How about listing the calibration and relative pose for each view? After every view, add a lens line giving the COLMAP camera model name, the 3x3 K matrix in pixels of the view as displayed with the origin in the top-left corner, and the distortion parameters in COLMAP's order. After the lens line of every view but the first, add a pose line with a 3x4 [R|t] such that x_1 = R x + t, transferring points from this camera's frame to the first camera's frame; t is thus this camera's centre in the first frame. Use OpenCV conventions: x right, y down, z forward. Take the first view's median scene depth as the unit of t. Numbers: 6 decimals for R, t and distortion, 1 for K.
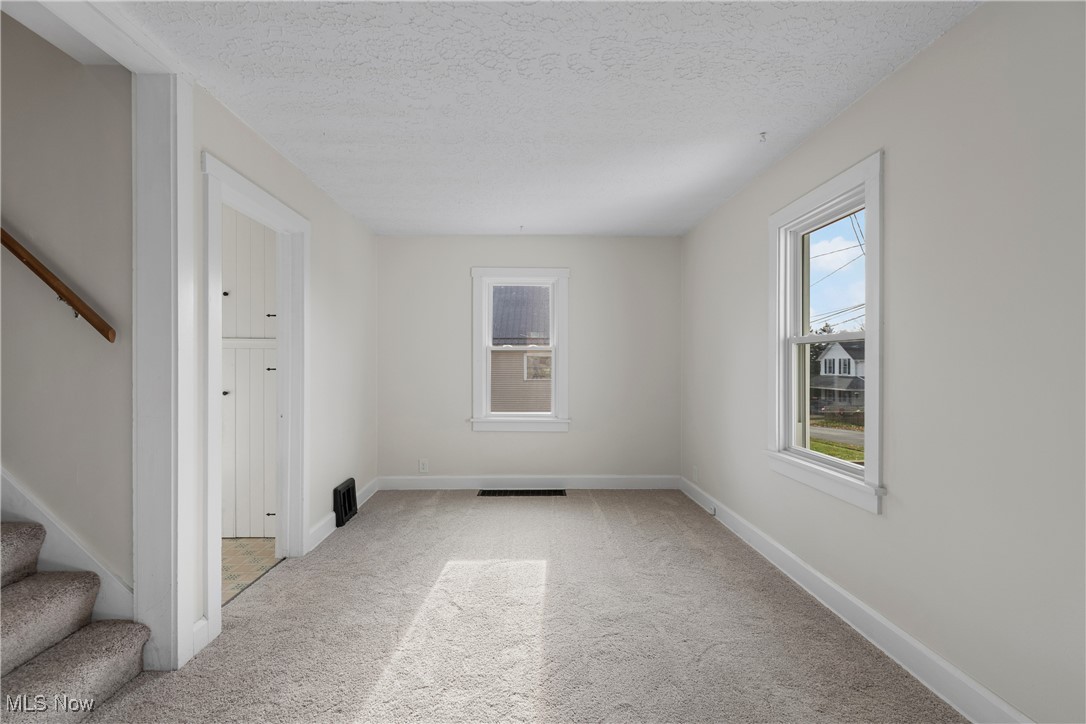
lens RADIAL K [[479.2, 0, 544.5], [0, 479.2, 360.9], [0, 0, 1]] dist [0.000639, -0.000480]
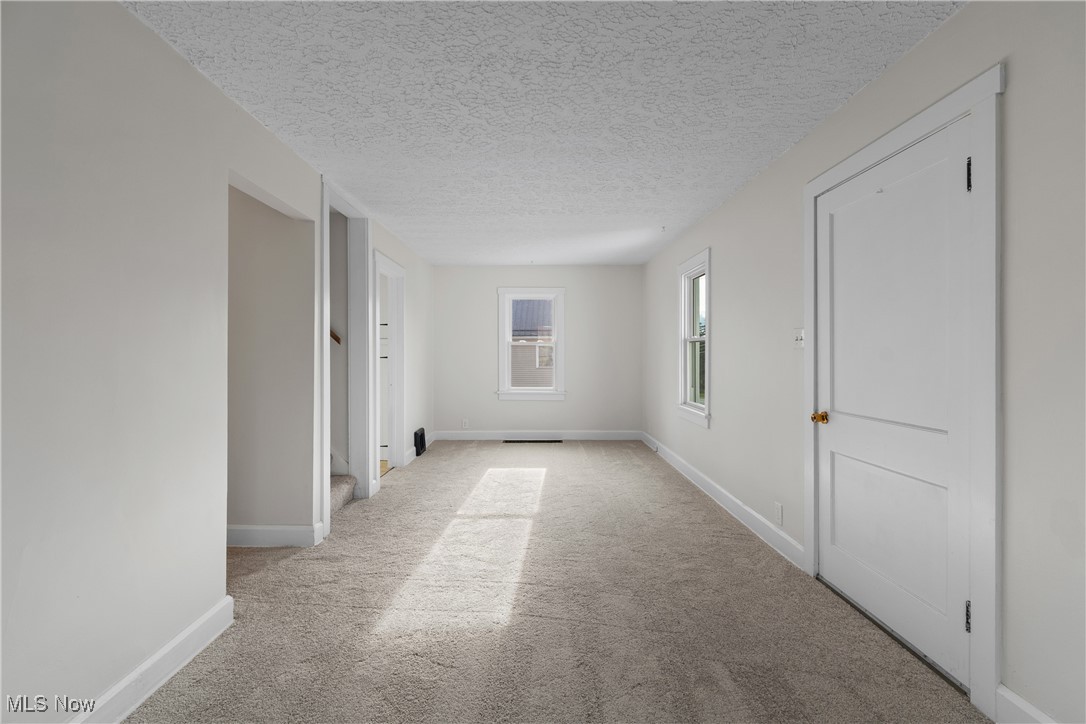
lens RADIAL K [[479.2, 0, 544.5], [0, 479.2, 360.9], [0, 0, 1]] dist [0.000639, -0.000480]
pose [[0.999623, -0.001411, -0.027433, 0.037351], [0.002039, 0.999736, 0.022906, -0.006482], [0.027393, -0.022953, 0.999361, -0.578868]]
